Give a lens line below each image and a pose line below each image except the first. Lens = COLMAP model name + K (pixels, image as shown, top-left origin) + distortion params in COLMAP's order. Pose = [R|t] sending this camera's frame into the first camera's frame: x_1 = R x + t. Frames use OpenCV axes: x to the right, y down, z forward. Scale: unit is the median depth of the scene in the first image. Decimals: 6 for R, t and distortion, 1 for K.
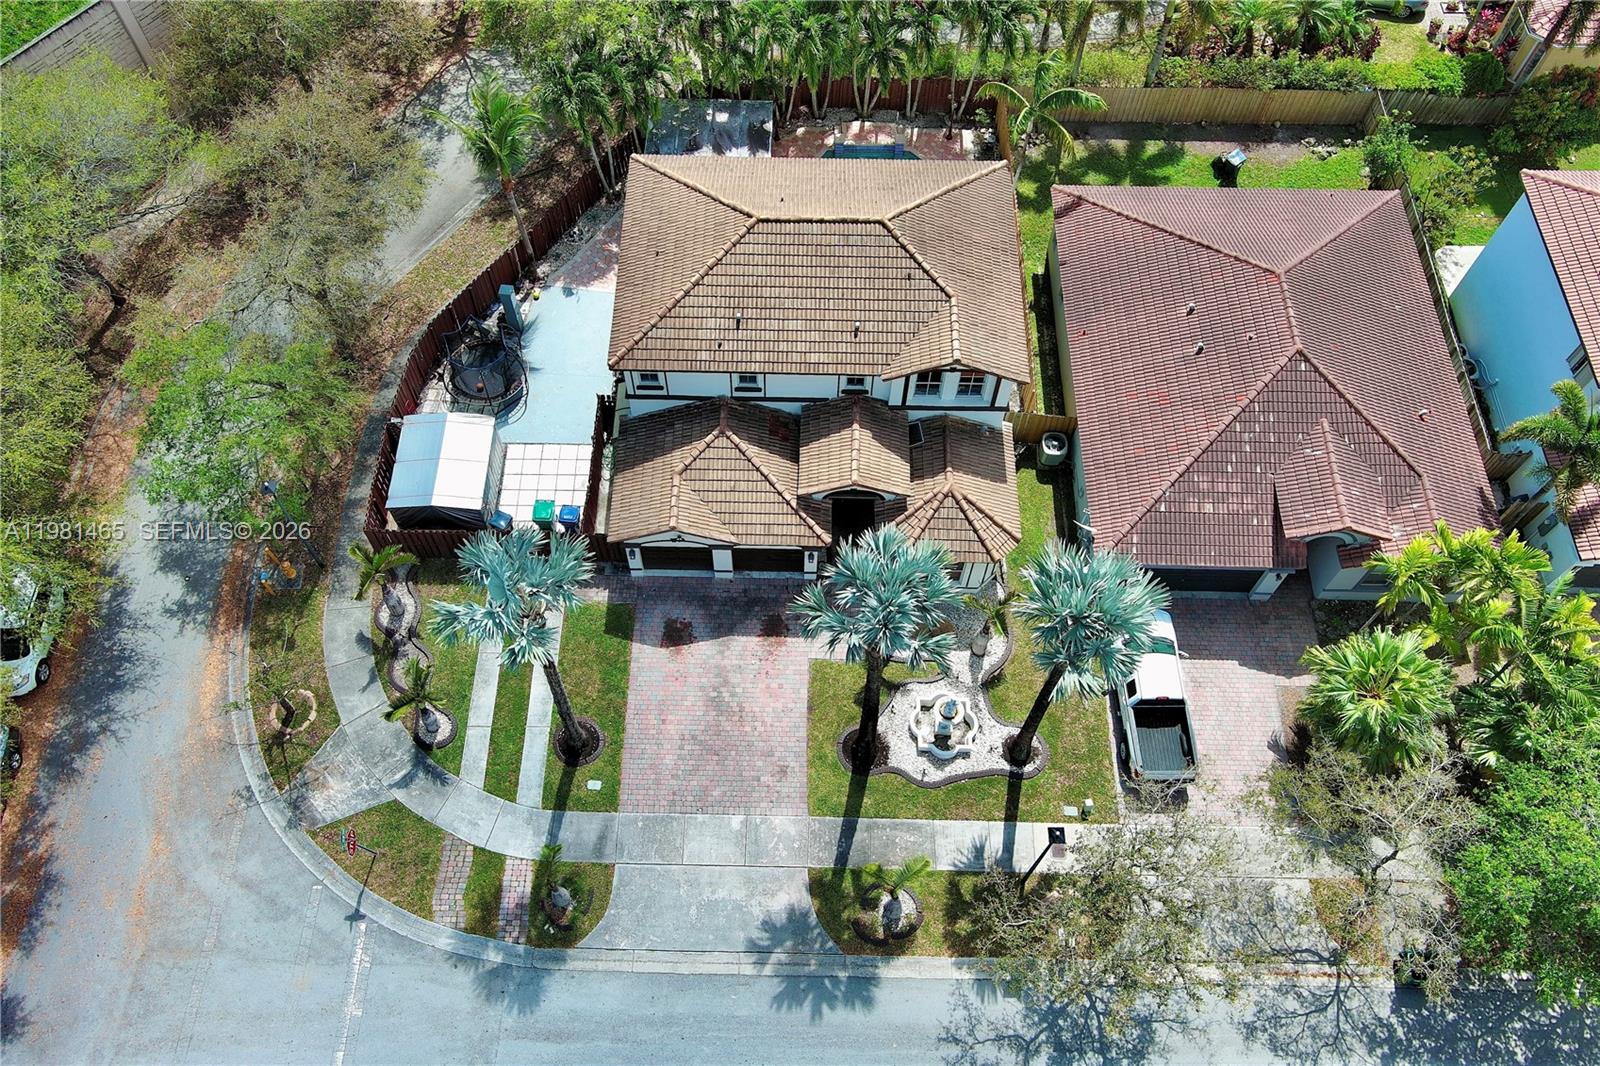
lens RADIAL K [[1241.1, 0, 793.0], [0, 1241.1, 529.4], [0, 0, 1]] dist [0.021397, -0.019956]
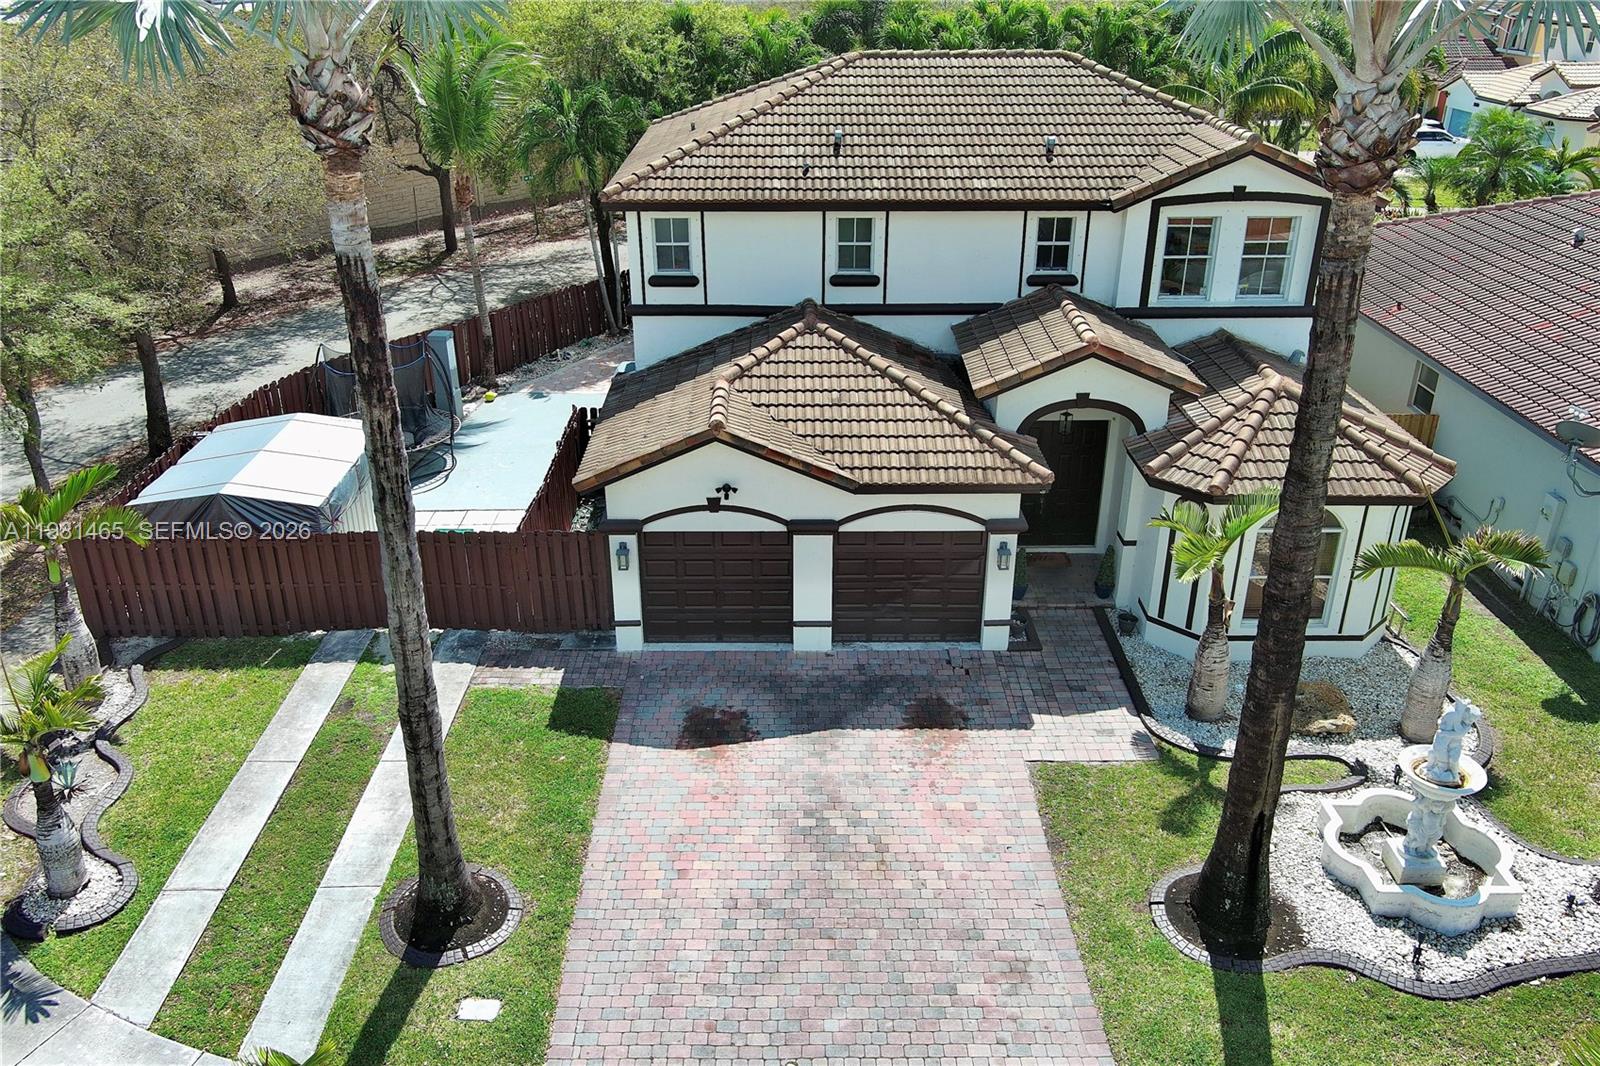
lens RADIAL K [[1241.1, 0, 793.6], [0, 1241.1, 527.7], [0, 0, 1]] dist [0.021397, -0.019956]
pose [[0.999708, -0.019745, 0.013956, -0.073930], [0.024179, 0.818795, -0.573577, 0.291673], [-0.000102, 0.573747, 0.819033, 0.630854]]
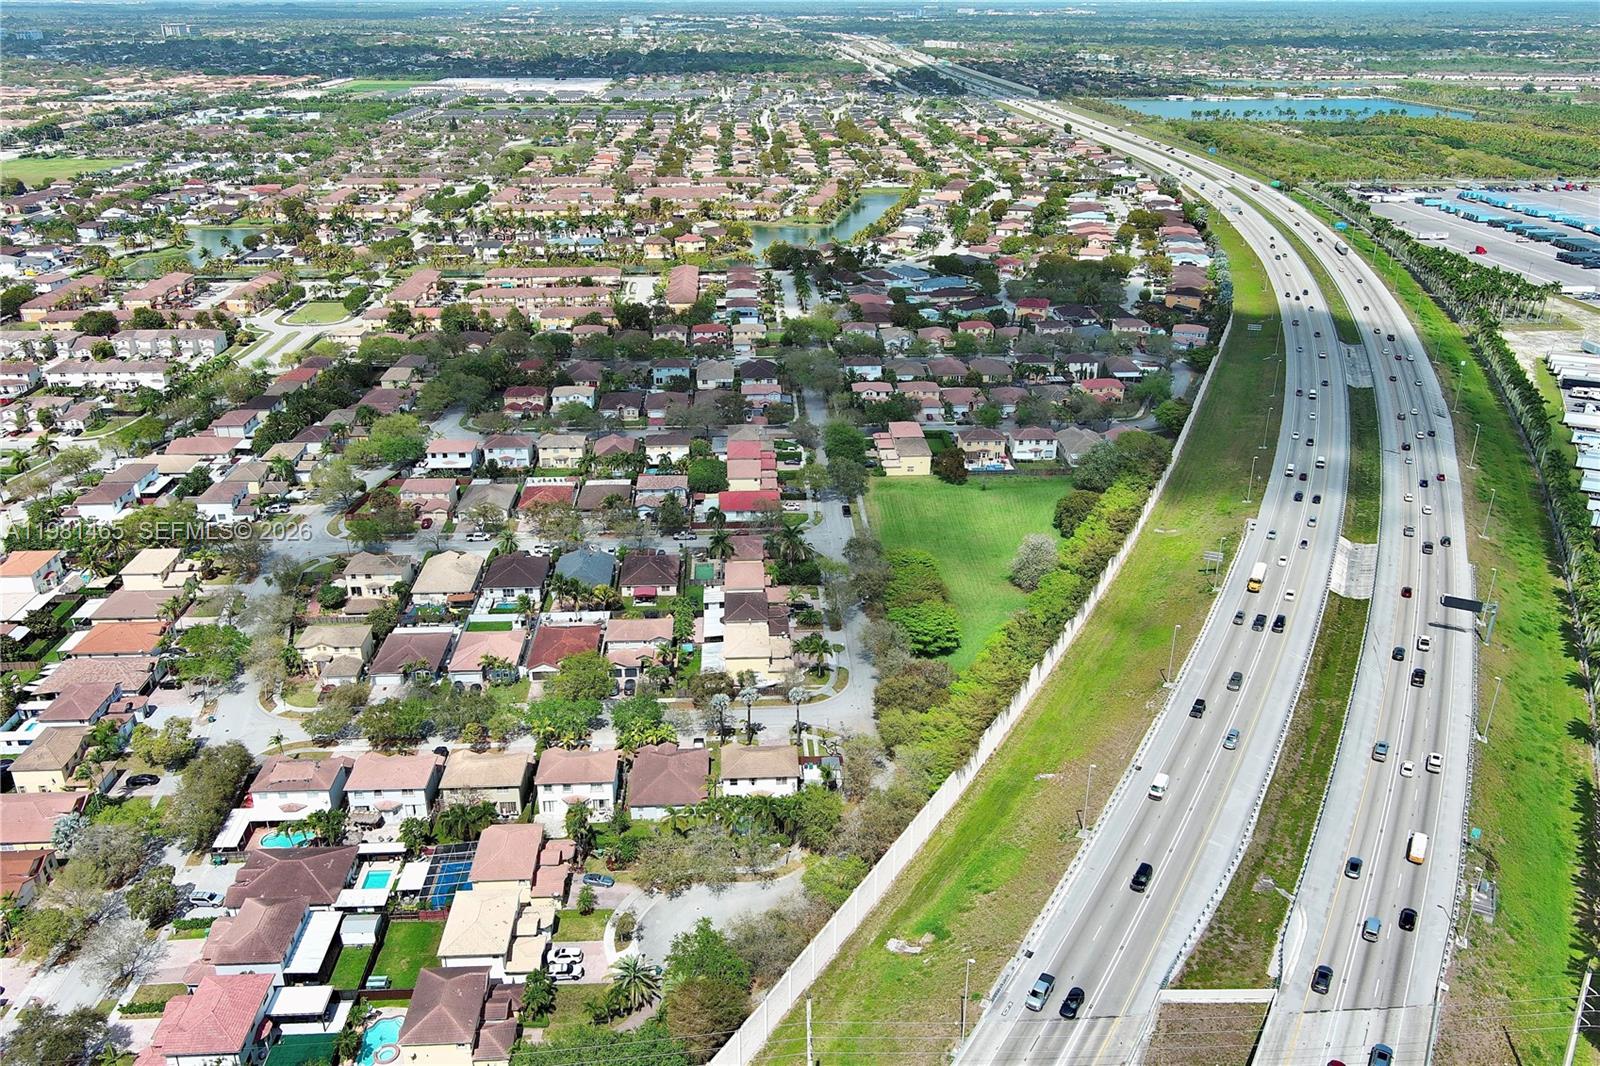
lens RADIAL K [[1241.1, 0, 802.2], [0, 1241.1, 533.8], [0, 0, 1]] dist [0.021397, -0.019956]
pose [[-0.997167, 0.014591, -0.073797, 0.222629], [-0.071967, 0.100586, 0.992322, -5.684790], [0.021902, 0.994821, -0.099251, 0.596425]]
